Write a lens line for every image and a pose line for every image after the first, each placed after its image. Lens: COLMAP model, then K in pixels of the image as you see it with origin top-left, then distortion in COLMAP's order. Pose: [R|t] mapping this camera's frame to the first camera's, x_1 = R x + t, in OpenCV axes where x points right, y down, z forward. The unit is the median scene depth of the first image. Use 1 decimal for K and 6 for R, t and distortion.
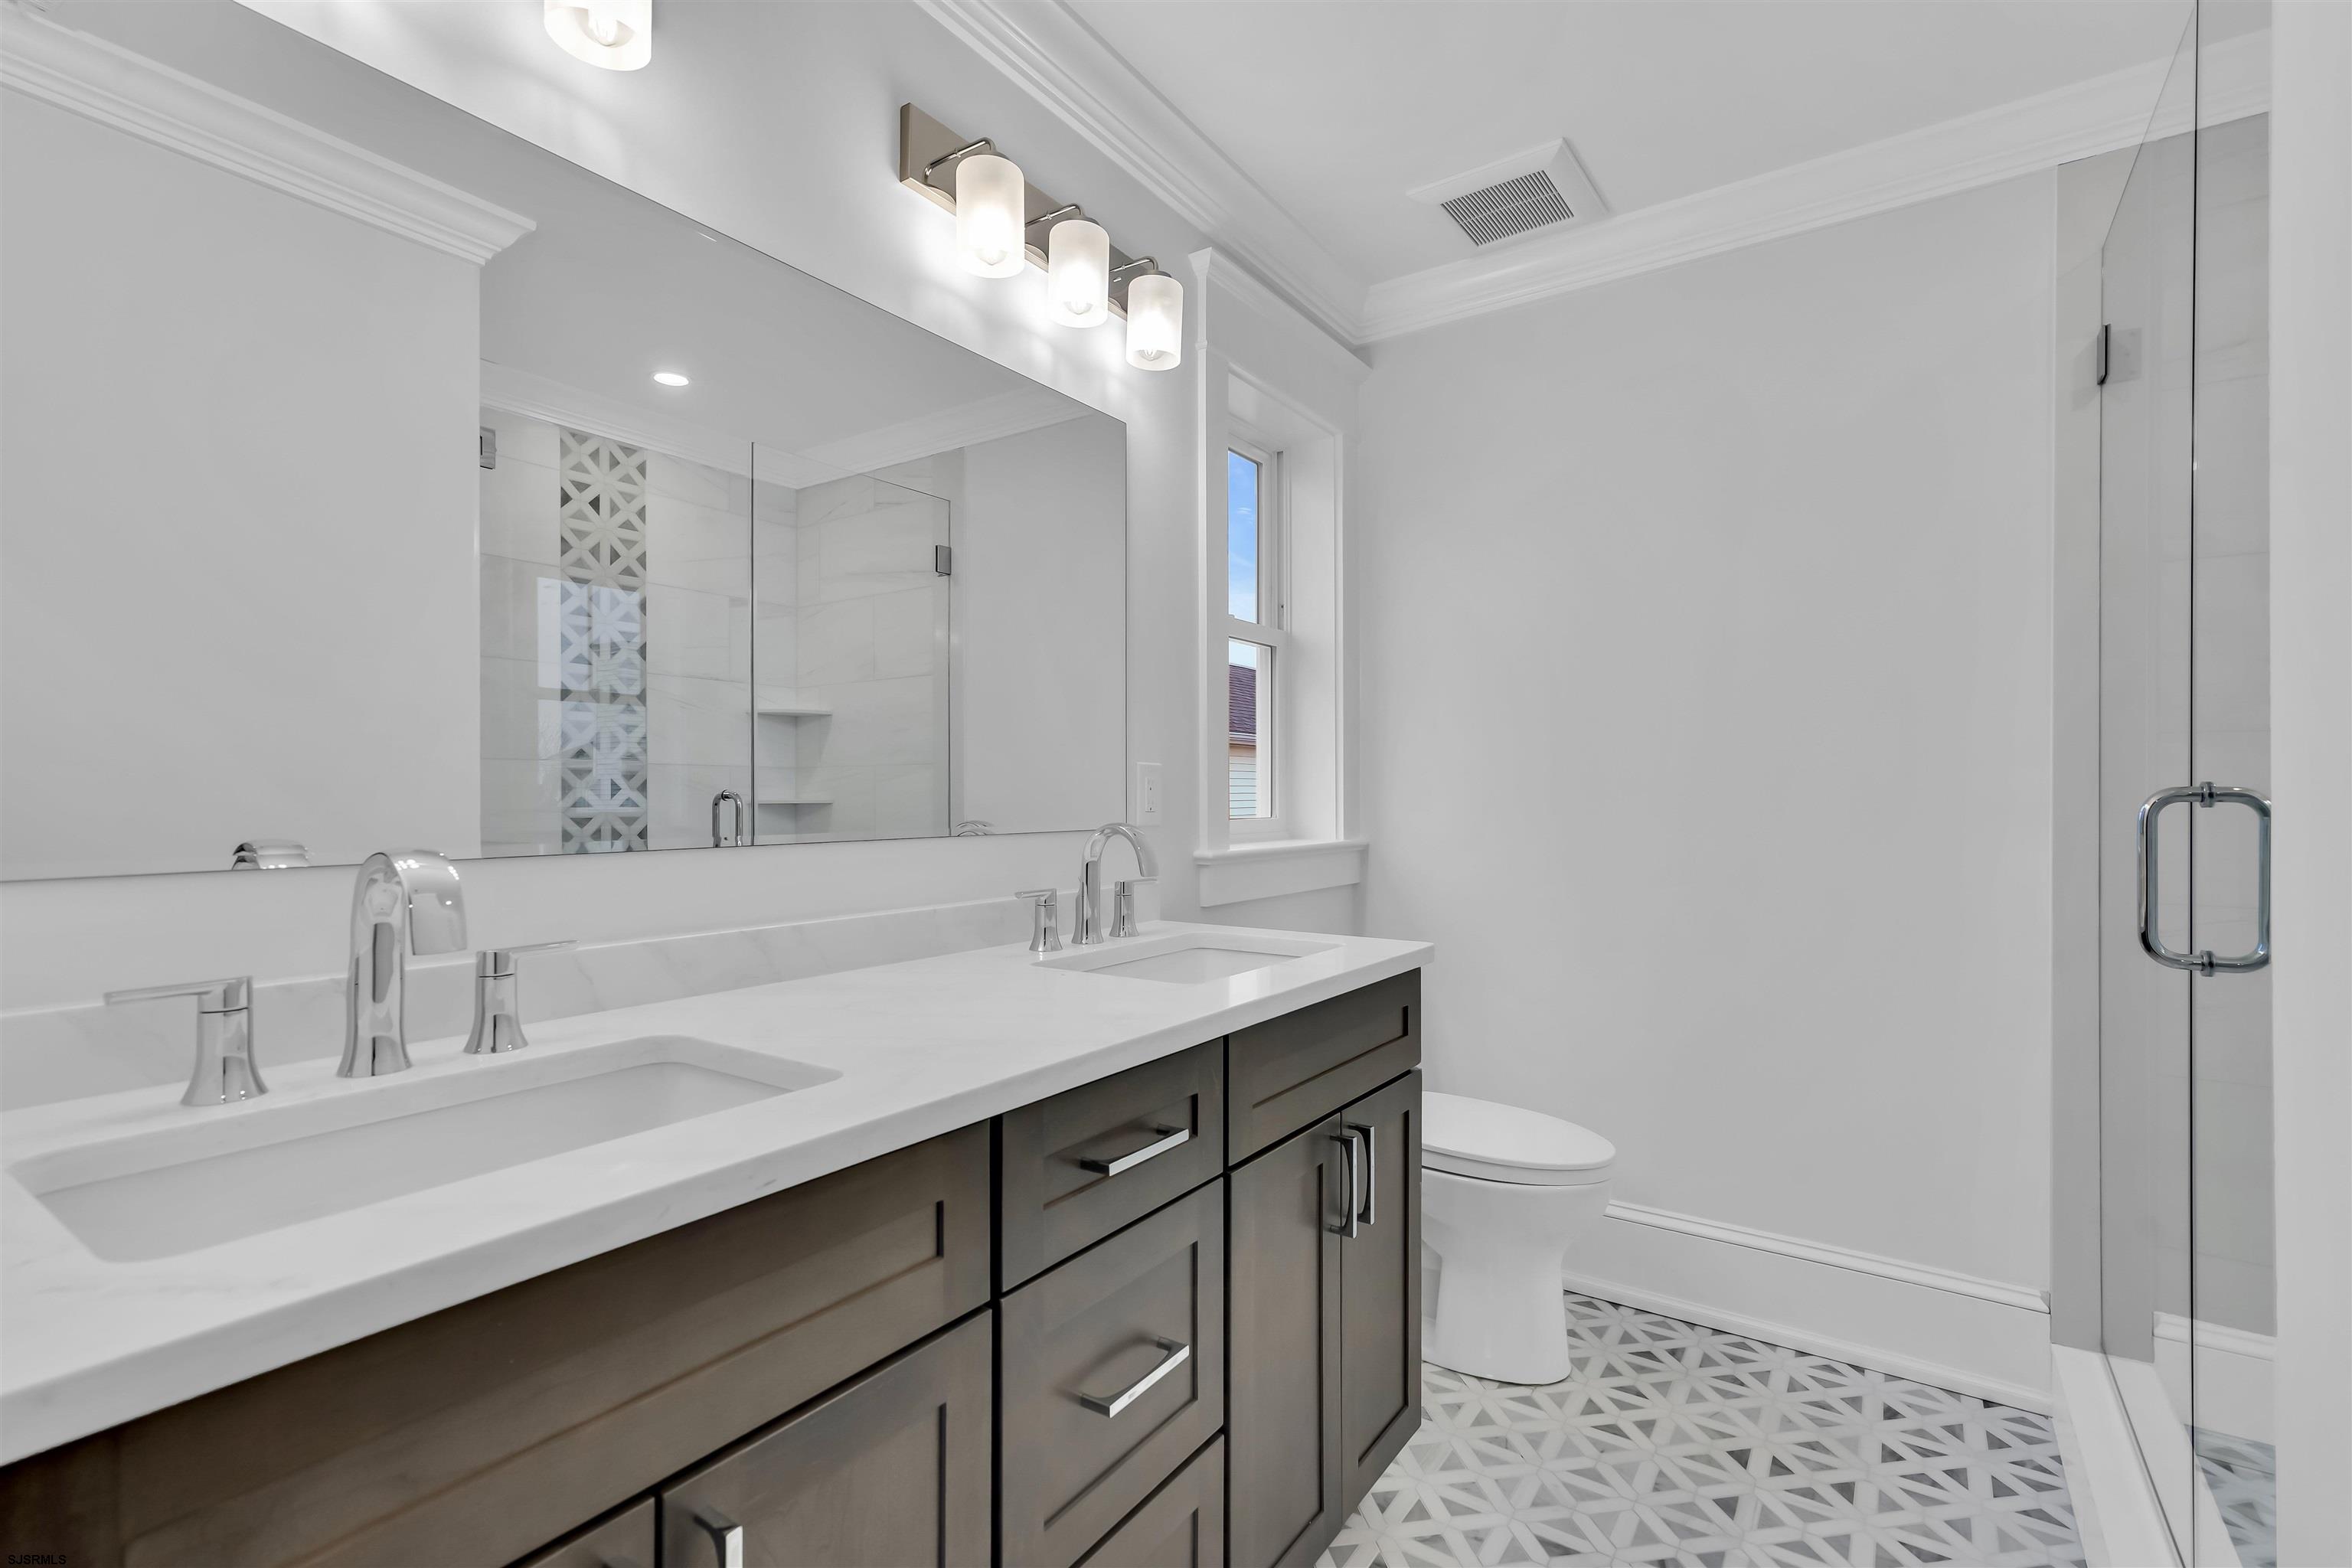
lens RADIAL K [[1067.9, 0, 1156.4], [0, 1067.9, 791.6], [0, 0, 1]] dist [-0.004131, 0.003576]
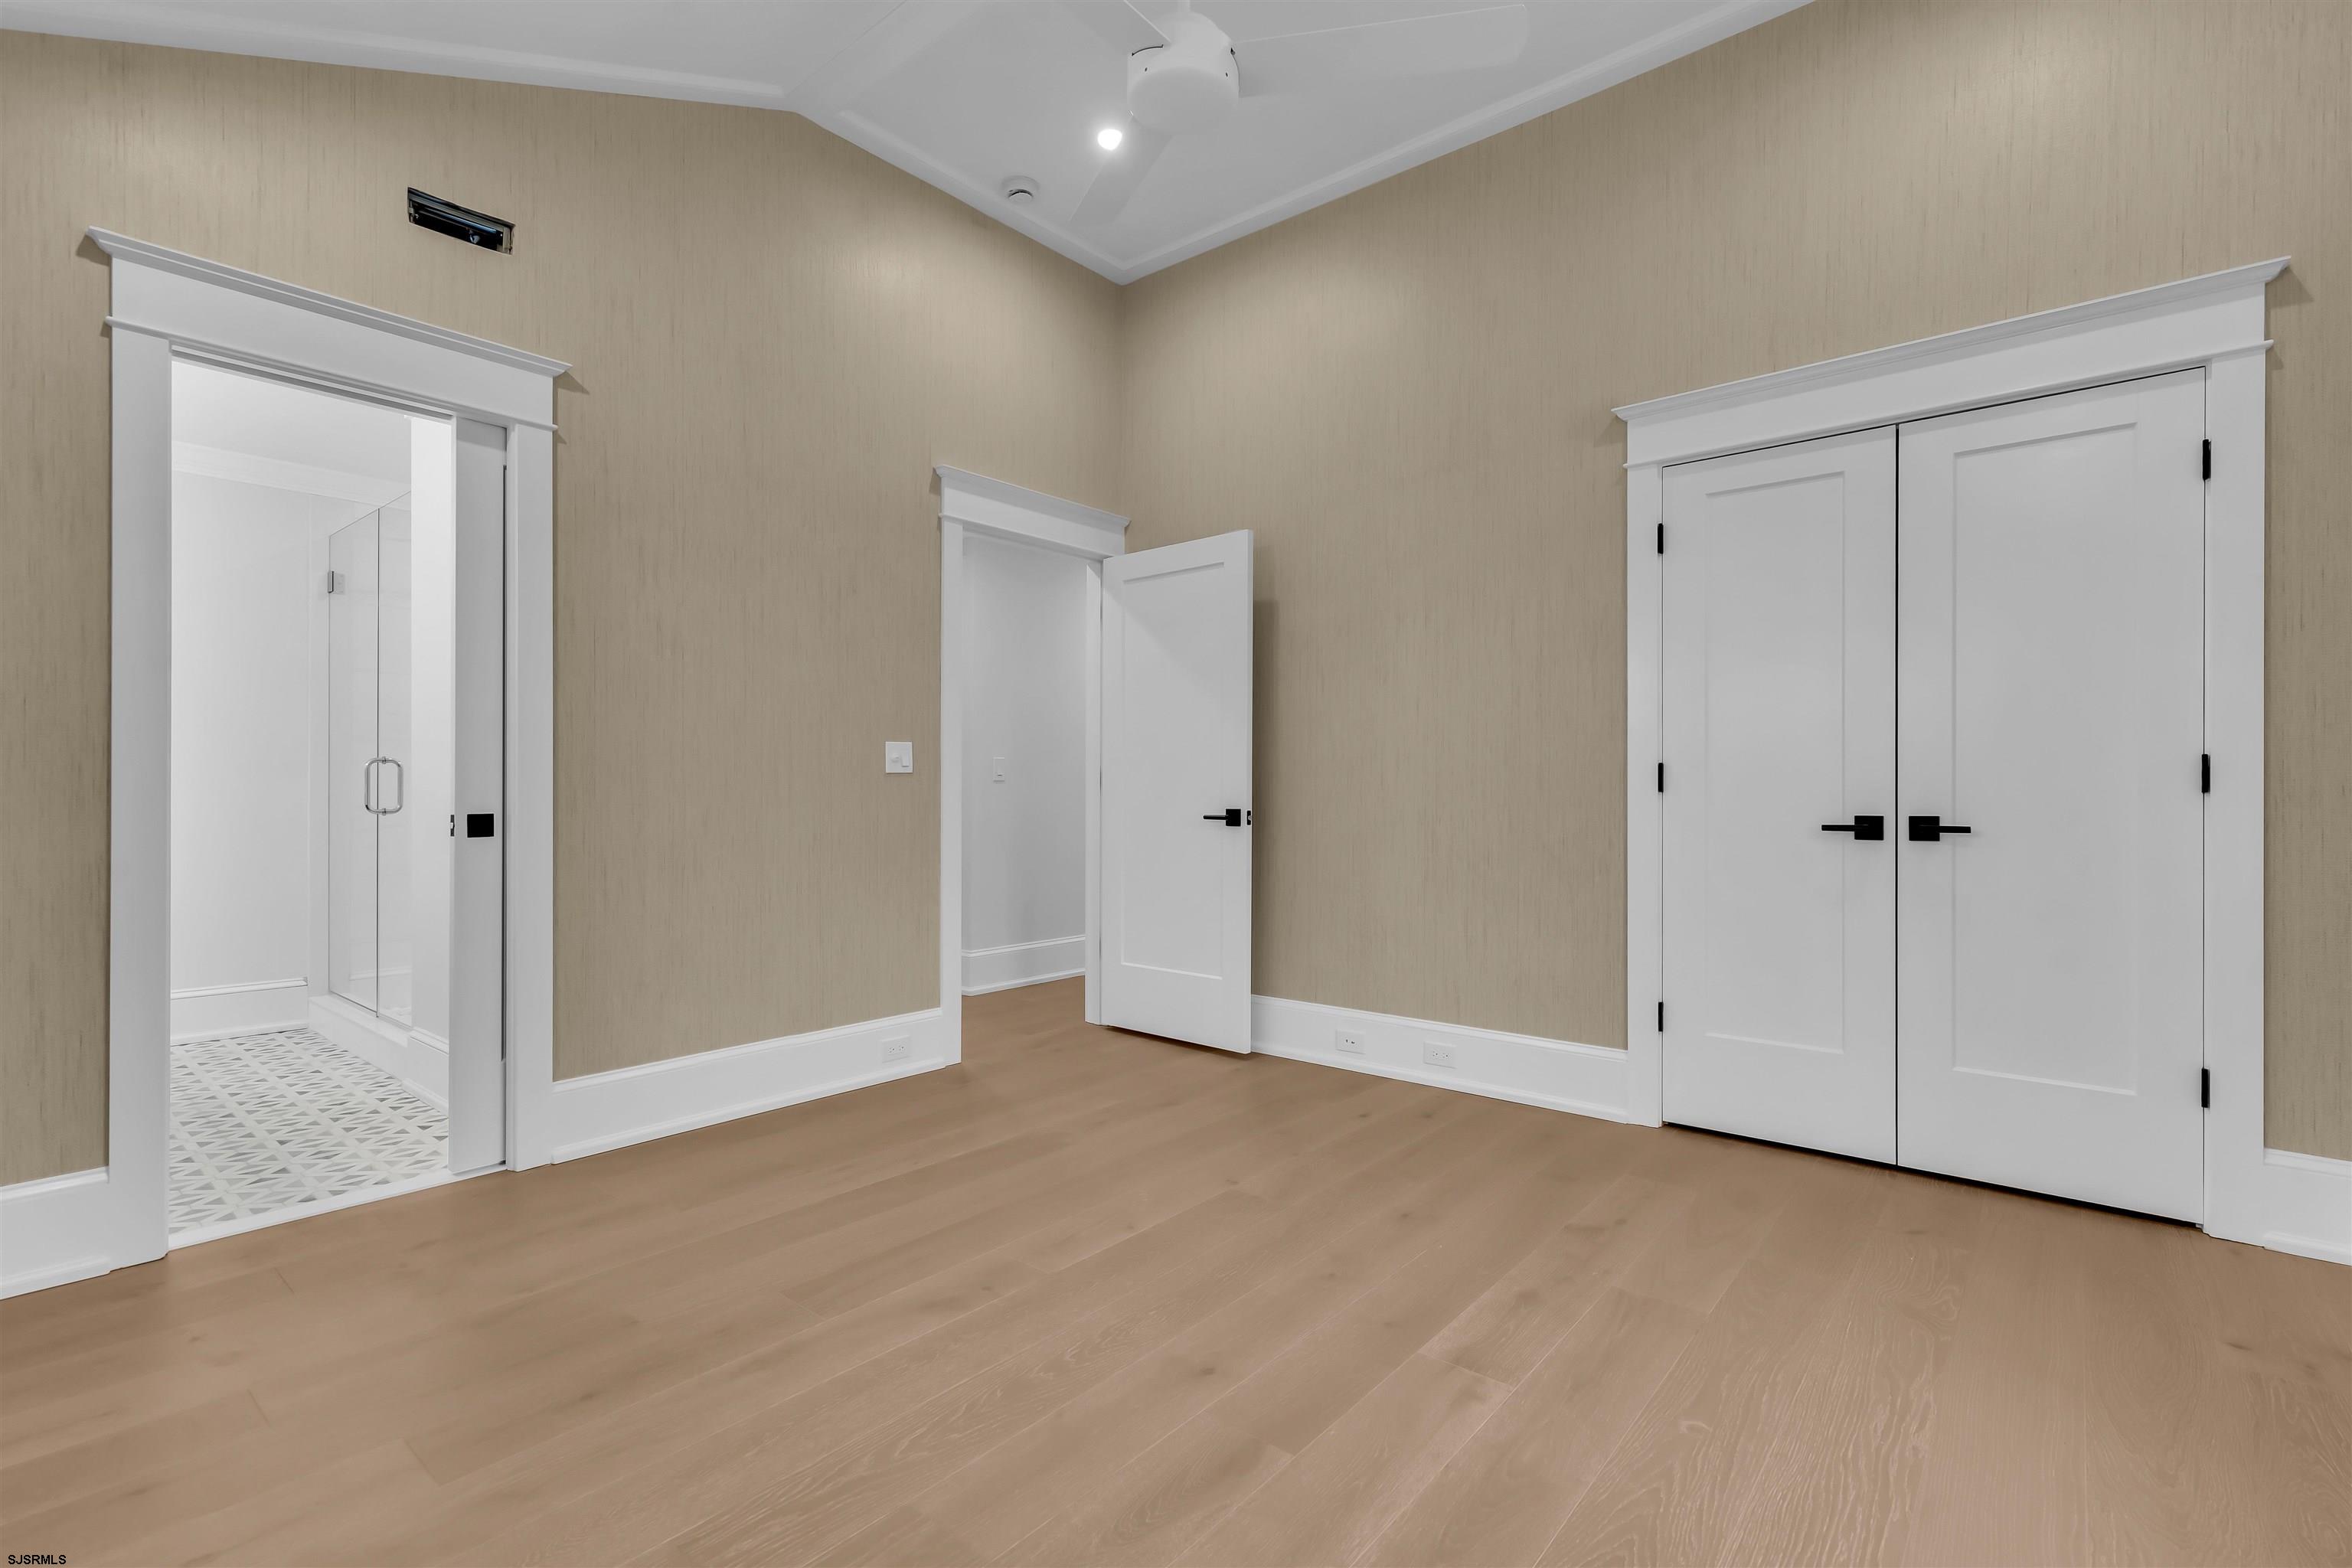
lens RADIAL K [[1067.9, 0, 1164.1], [0, 1067.9, 778.2], [0, 0, 1]] dist [-0.004131, 0.003576]
pose [[0.077973, 0.002827, 0.996951, -1.481401], [-0.015089, 0.999885, -0.001655, 0.017784], [-0.996841, -0.014914, 0.078007, -1.163597]]
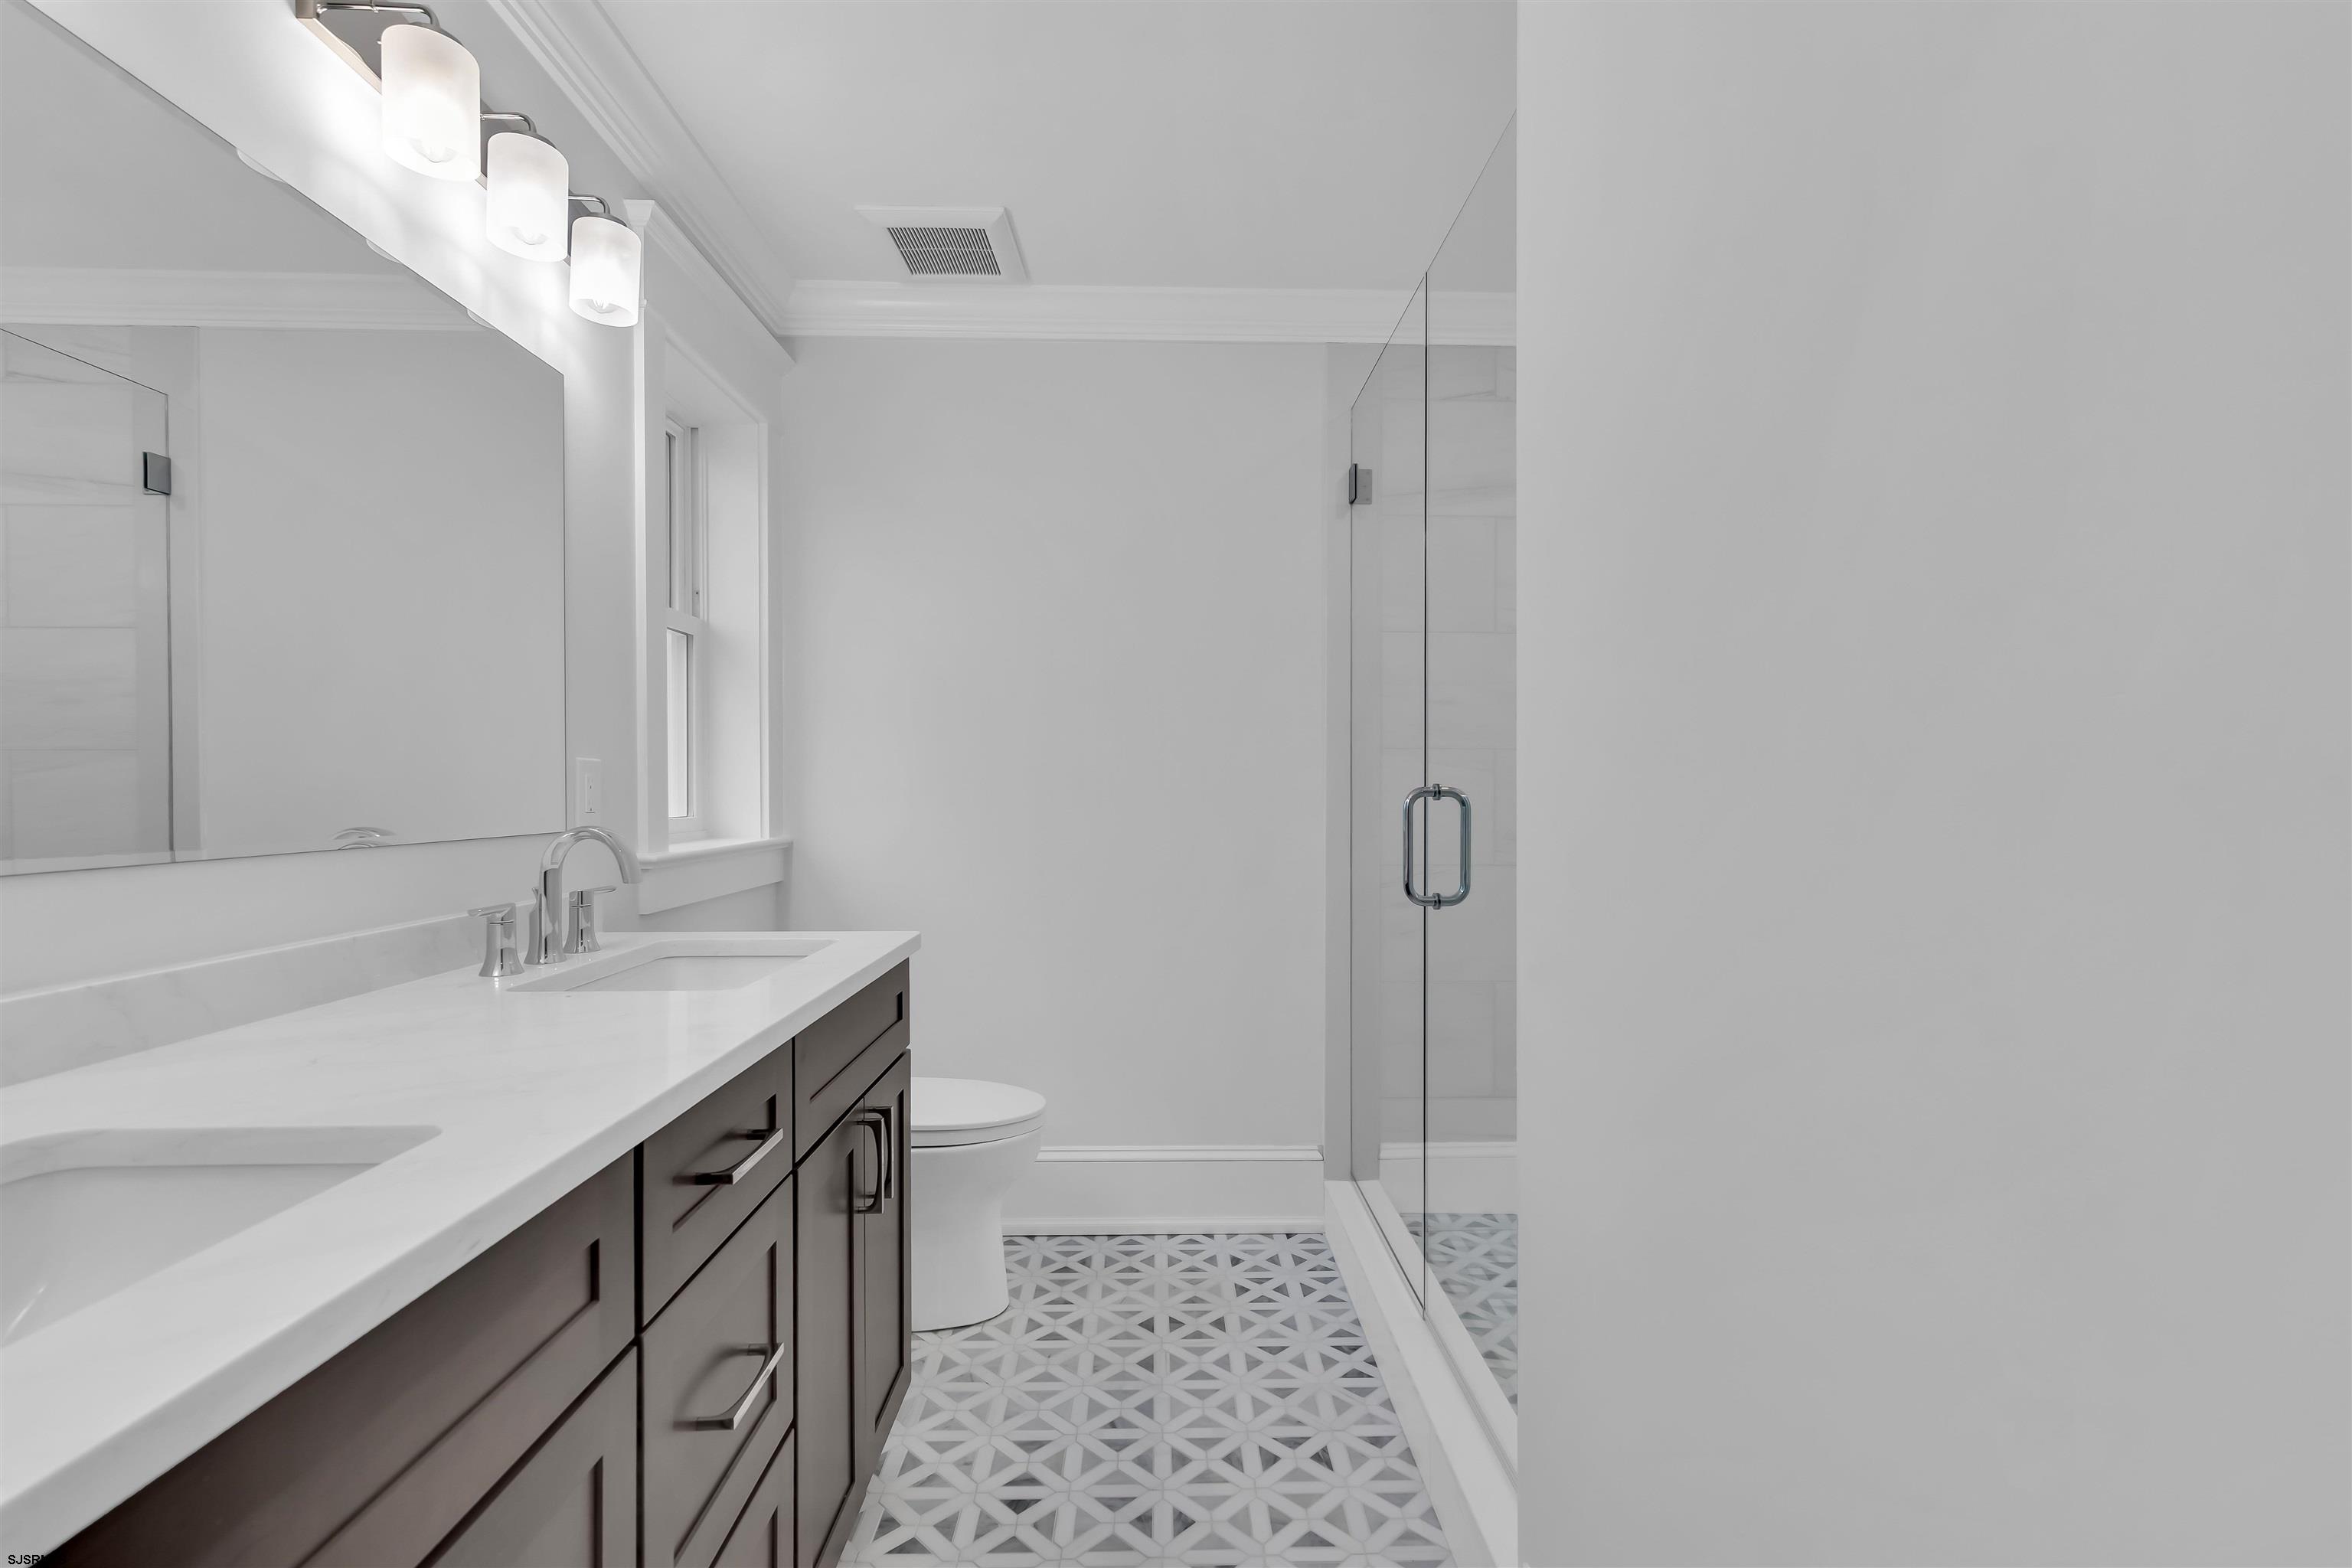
lens RADIAL K [[1067.9, 0, 1175.9], [0, 1067.9, 793.3], [0, 0, 1]] dist [-0.004131, 0.003576]
pose [[0.806780, -0.004137, 0.590837, -0.165186], [0.000013, 0.999976, 0.006984, -0.004462], [-0.590851, -0.005627, 0.806761, -0.018808]]
